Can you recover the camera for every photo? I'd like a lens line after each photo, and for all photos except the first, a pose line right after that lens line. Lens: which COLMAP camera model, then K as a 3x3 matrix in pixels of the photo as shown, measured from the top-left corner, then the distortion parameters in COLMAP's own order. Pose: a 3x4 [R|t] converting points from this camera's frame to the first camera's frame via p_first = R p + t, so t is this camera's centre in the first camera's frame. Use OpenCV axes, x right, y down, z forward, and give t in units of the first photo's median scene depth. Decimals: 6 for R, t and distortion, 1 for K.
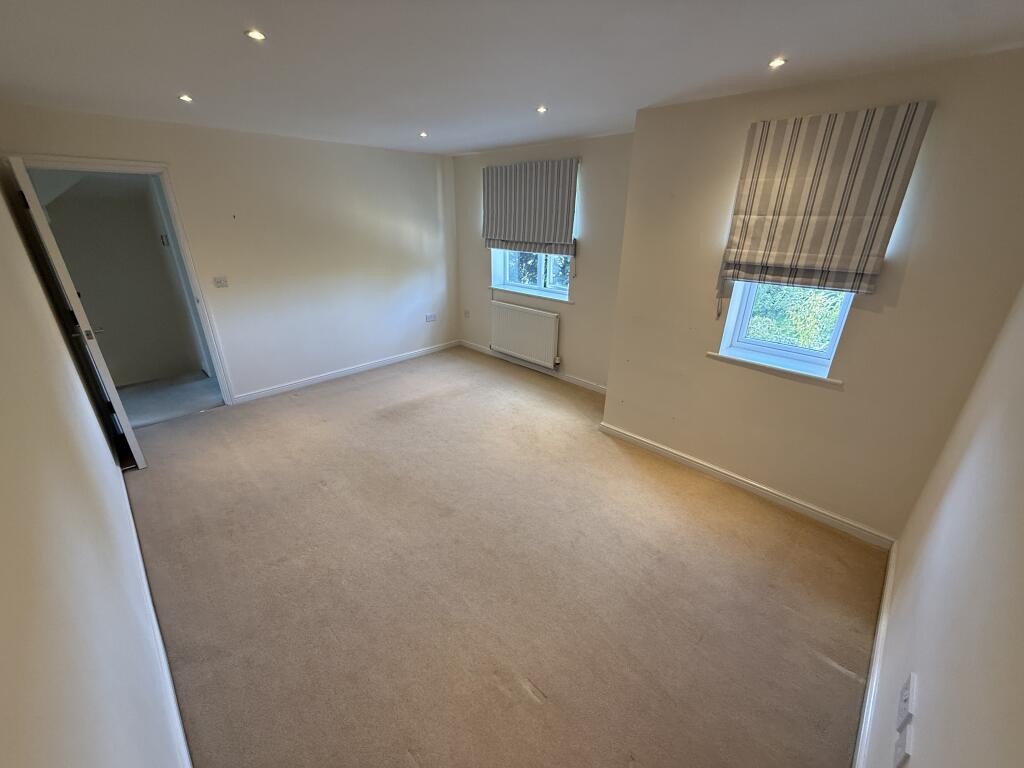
lens RADIAL K [[409.0, 0, 508.6], [0, 409.0, 382.8], [0, 0, 1]] dist [-0.000294, -0.000029]
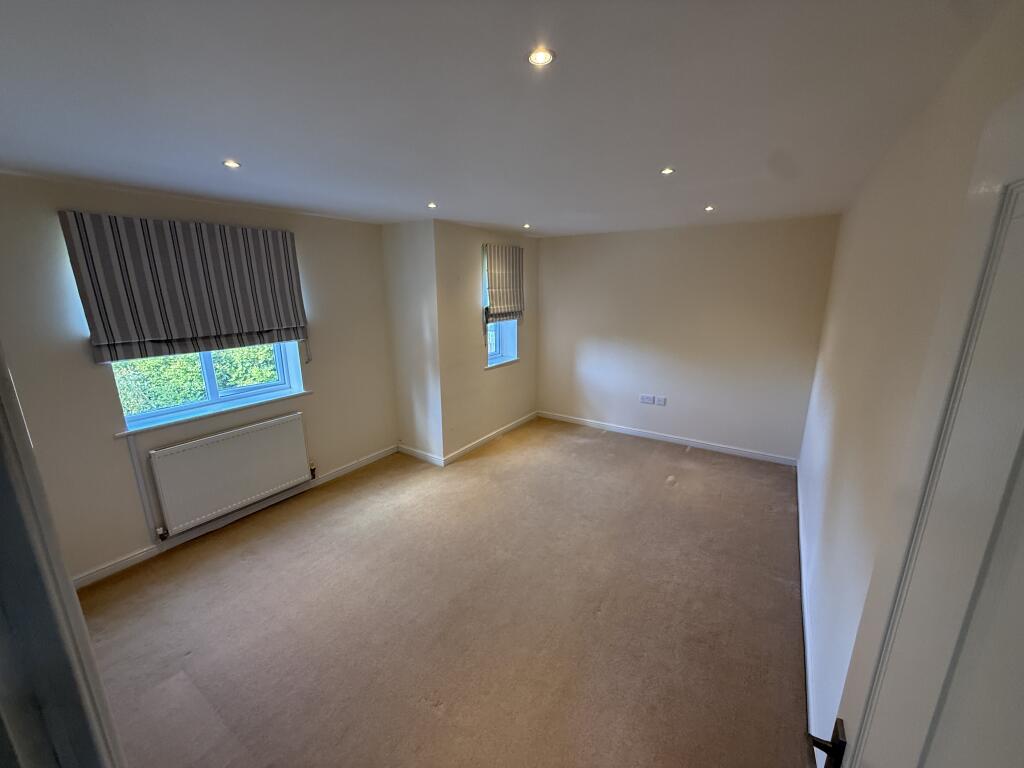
lens RADIAL K [[409.8, 0, 512.0], [0, 409.8, 384.0], [0, 0, 1]] dist [-0.001256, -0.000126]
pose [[-0.195443, -0.231742, 0.952942, -0.870129], [0.387962, 0.874148, 0.292150, -0.352695], [-0.900715, 0.426804, -0.080938, 0.817381]]
